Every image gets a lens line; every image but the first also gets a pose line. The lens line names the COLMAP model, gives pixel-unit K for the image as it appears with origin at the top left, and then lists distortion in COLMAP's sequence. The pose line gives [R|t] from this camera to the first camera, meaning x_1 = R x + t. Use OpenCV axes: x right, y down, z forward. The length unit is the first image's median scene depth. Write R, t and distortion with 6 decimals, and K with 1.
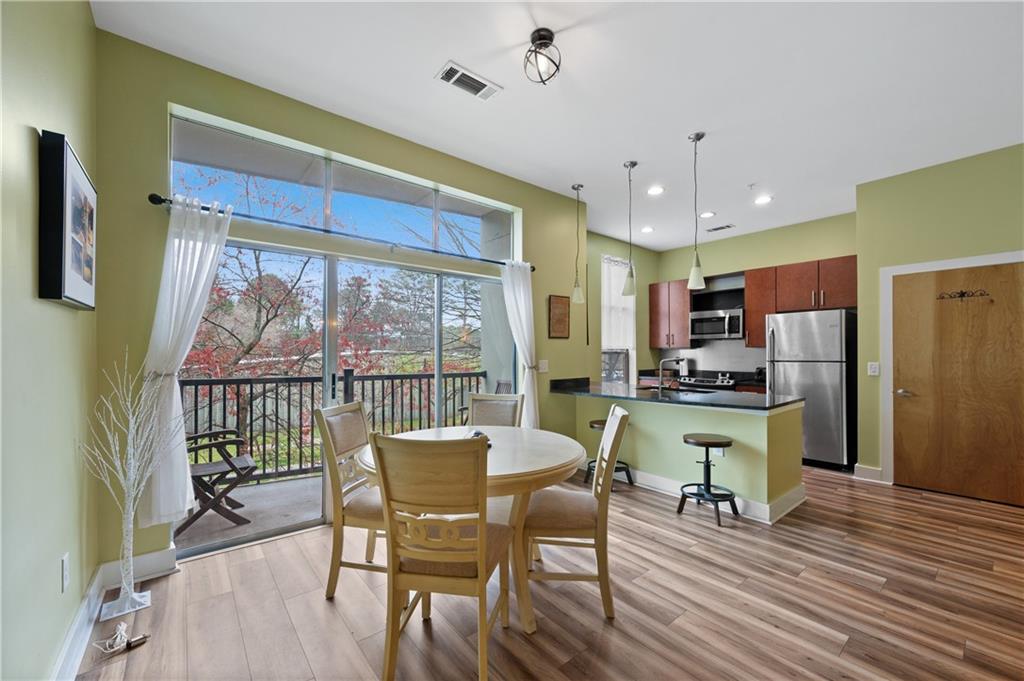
lens RADIAL K [[405.2, 0, 514.3], [0, 405.2, 349.6], [0, 0, 1]] dist [0.000419, 0.000458]
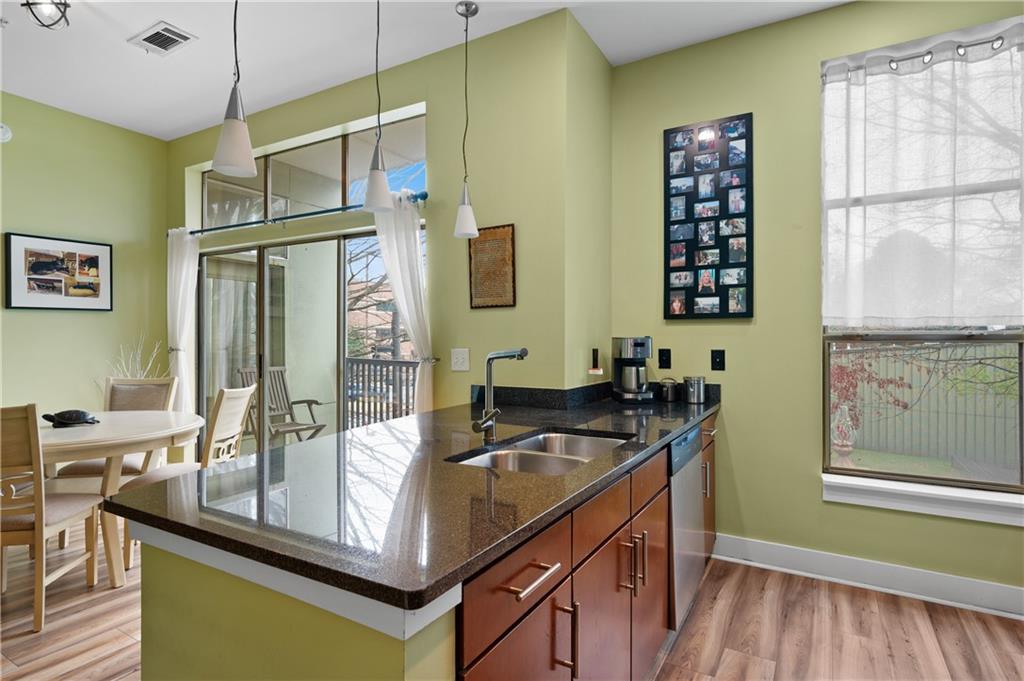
lens RADIAL K [[533.6, 0, 517.8], [0, 533.6, 337.3], [0, 0, 1]] dist [-0.004494, 0.002795]
pose [[0.346844, -0.002841, -0.937919, 0.805762], [0.000126, 0.999996, -0.002982, 0.013068], [0.937923, 0.000916, 0.346842, 0.826912]]
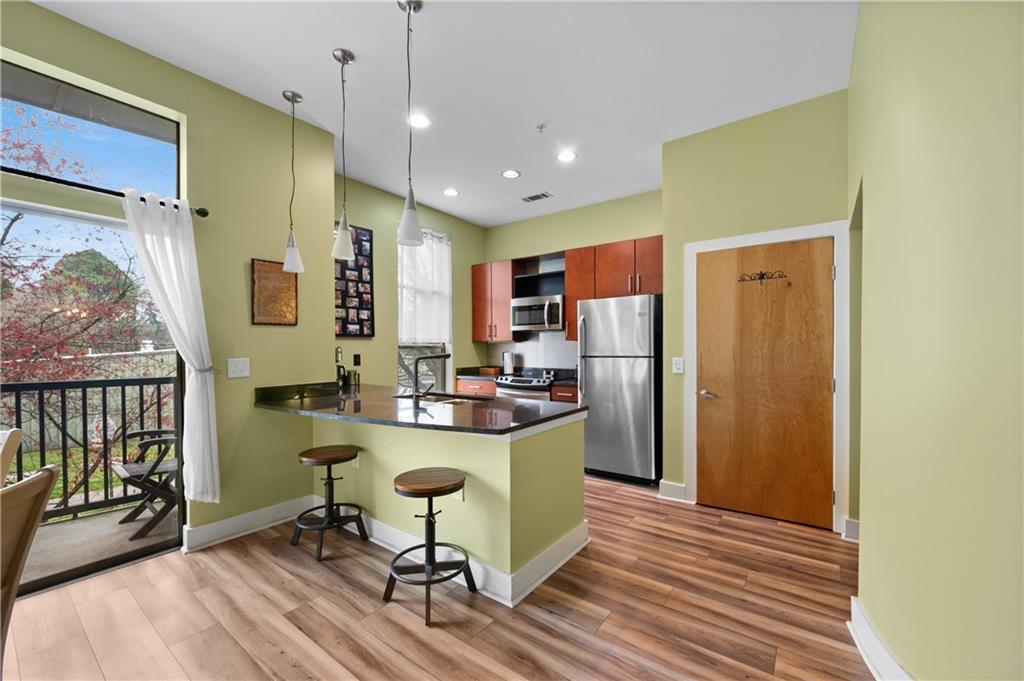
lens RADIAL K [[405.2, 0, 514.8], [0, 405.2, 348.4], [0, 0, 1]] dist [0.000419, 0.000458]
pose [[0.970528, -0.002727, 0.240973, 0.348287], [0.000649, 0.999962, 0.008703, 0.004975], [-0.240987, -0.008290, 0.970493, 0.265123]]
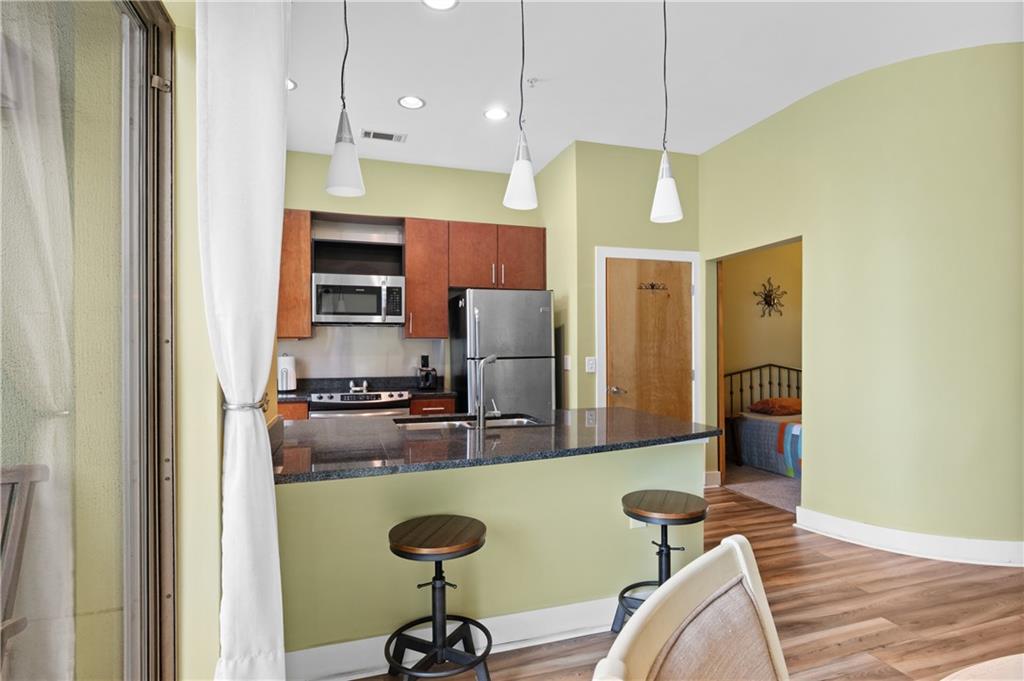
lens RADIAL K [[533.6, 0, 516.4], [0, 533.6, 343.1], [0, 0, 1]] dist [-0.004494, 0.002795]
pose [[0.359232, 0.004263, 0.933239, -0.198571], [-0.000964, 0.999991, -0.004197, 0.007484], [-0.933248, 0.000608, 0.359233, 0.718561]]
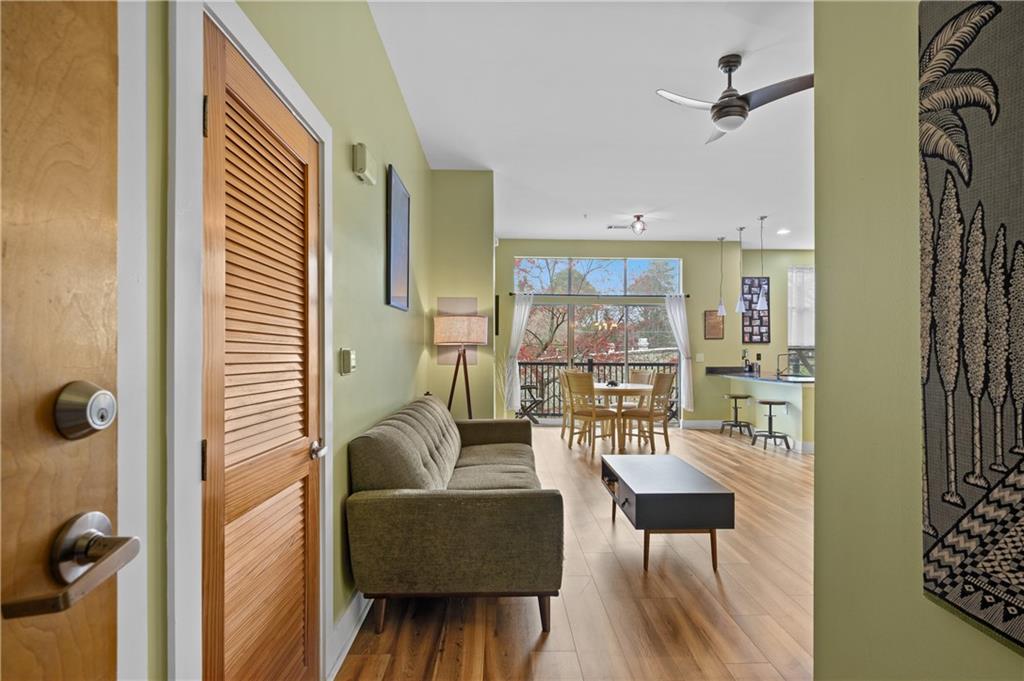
lens RADIAL K [[533.6, 0, 516.4], [0, 533.6, 346.9], [0, 0, 1]] dist [-0.004494, 0.002795]
pose [[0.799154, -0.002713, -0.601120, 0.738456], [0.001579, 0.999996, -0.002413, 0.004407], [0.601124, 0.000979, 0.799155, -1.043531]]
